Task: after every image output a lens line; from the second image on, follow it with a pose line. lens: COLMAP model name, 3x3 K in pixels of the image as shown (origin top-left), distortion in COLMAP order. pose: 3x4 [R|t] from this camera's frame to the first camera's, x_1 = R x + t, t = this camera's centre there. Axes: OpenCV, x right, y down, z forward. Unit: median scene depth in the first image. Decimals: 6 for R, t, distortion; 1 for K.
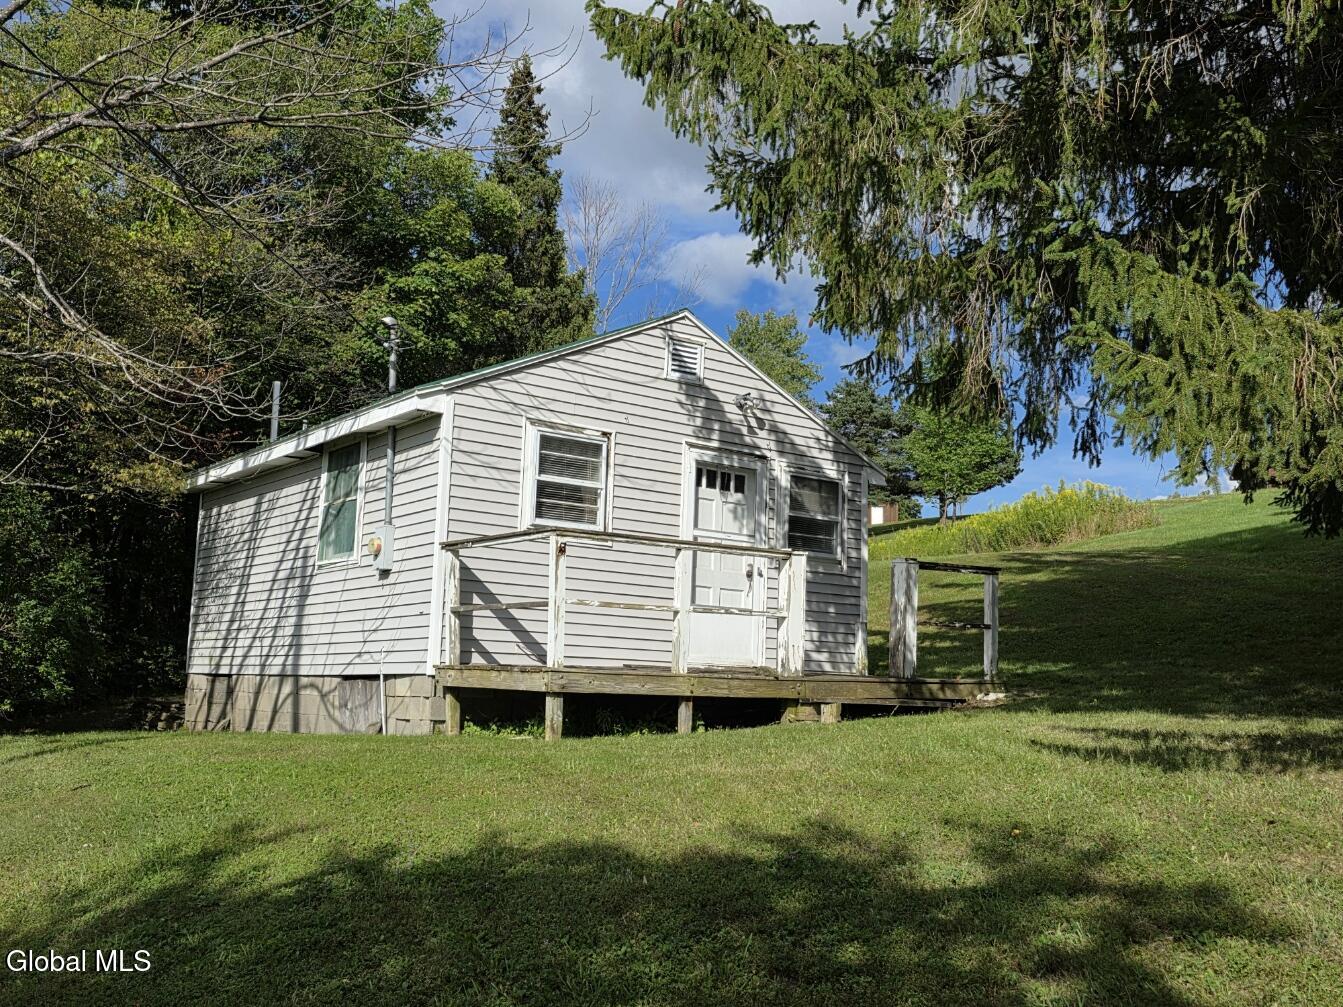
lens RADIAL K [[1370.4, 0, 671.5], [0, 1370.4, 503.5], [0, 0, 1]] dist [0.115082, -0.184034]
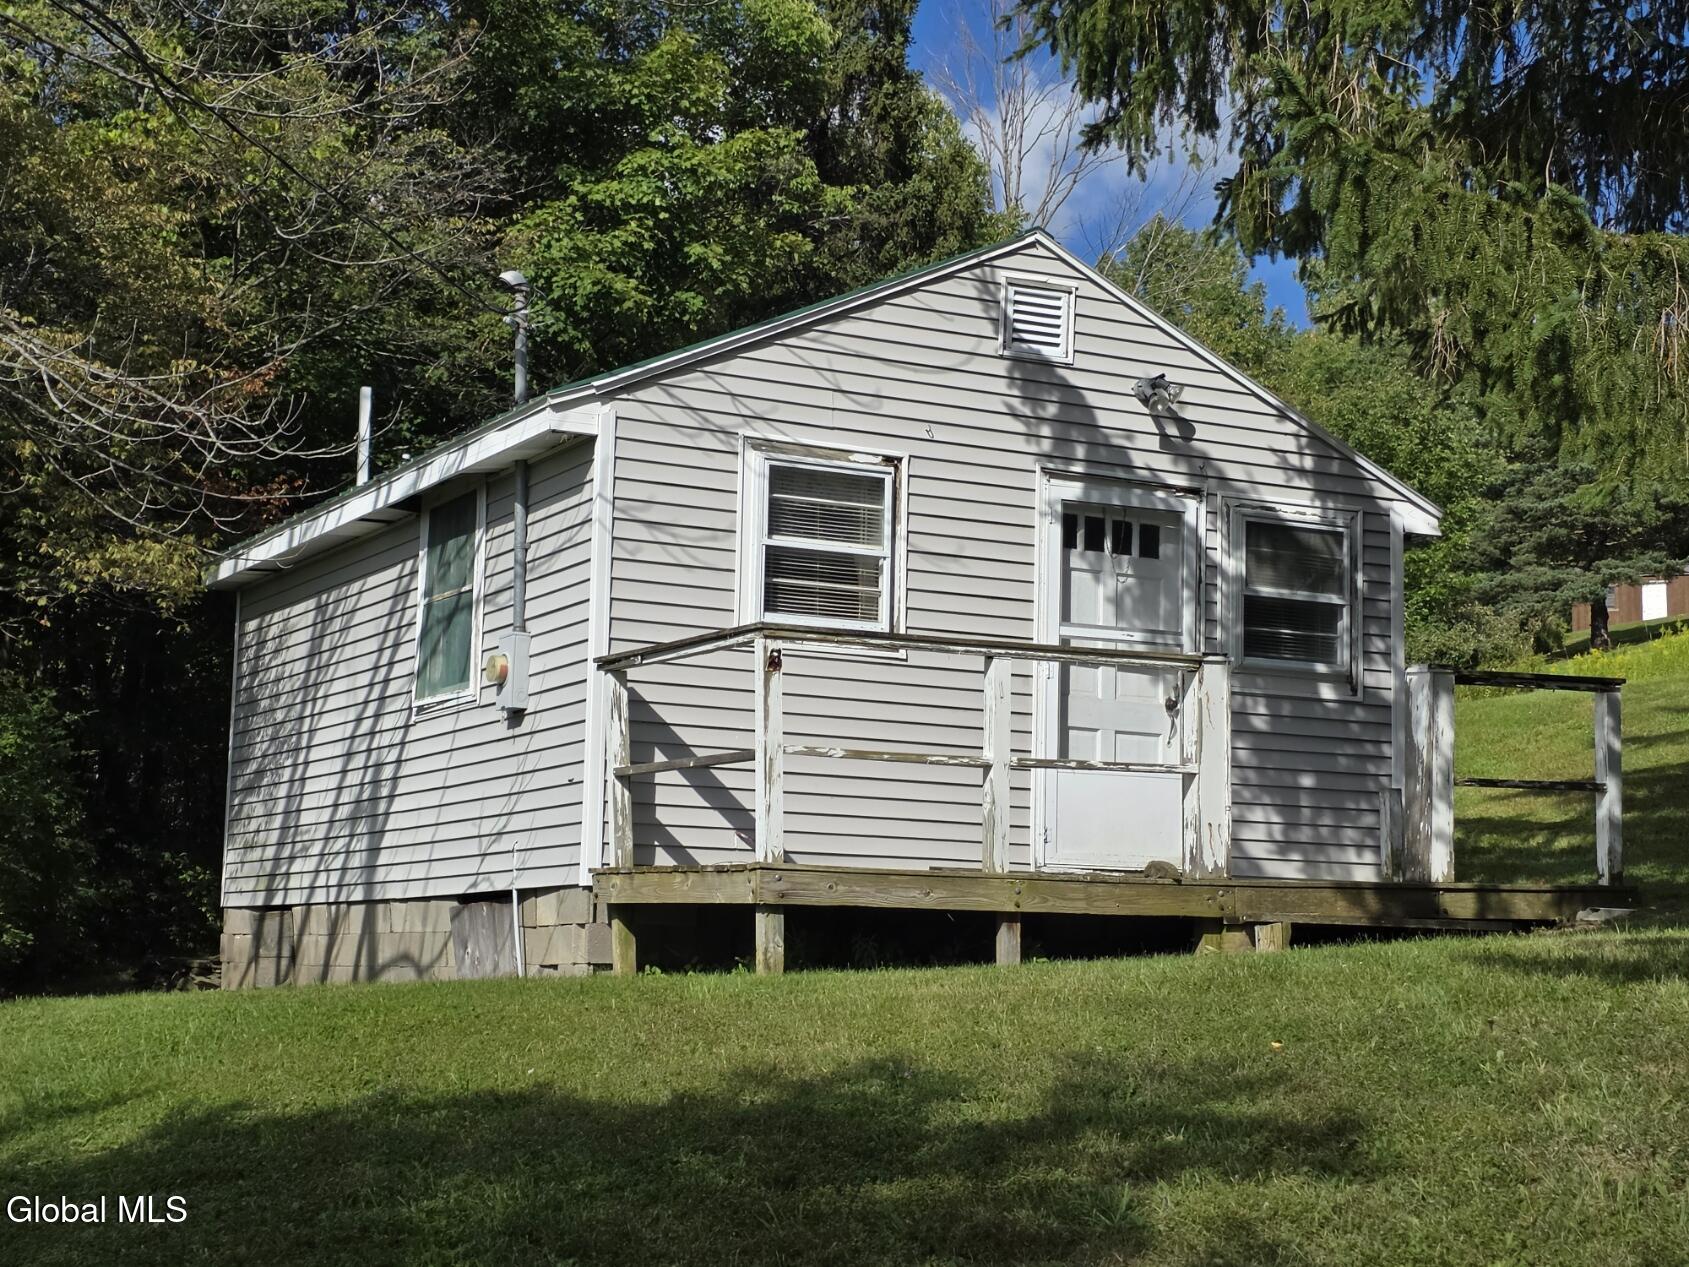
lens RADIAL K [[2656.8, 0, 844.5], [0, 2656.8, 633.5], [0, 0, 1]] dist [0.058143, 0.032472]
pose [[0.992309, -0.029638, -0.120186, 0.063420], [0.031501, 0.999411, 0.013625, 0.005157], [0.119712, -0.017306, 0.992658, -0.089431]]
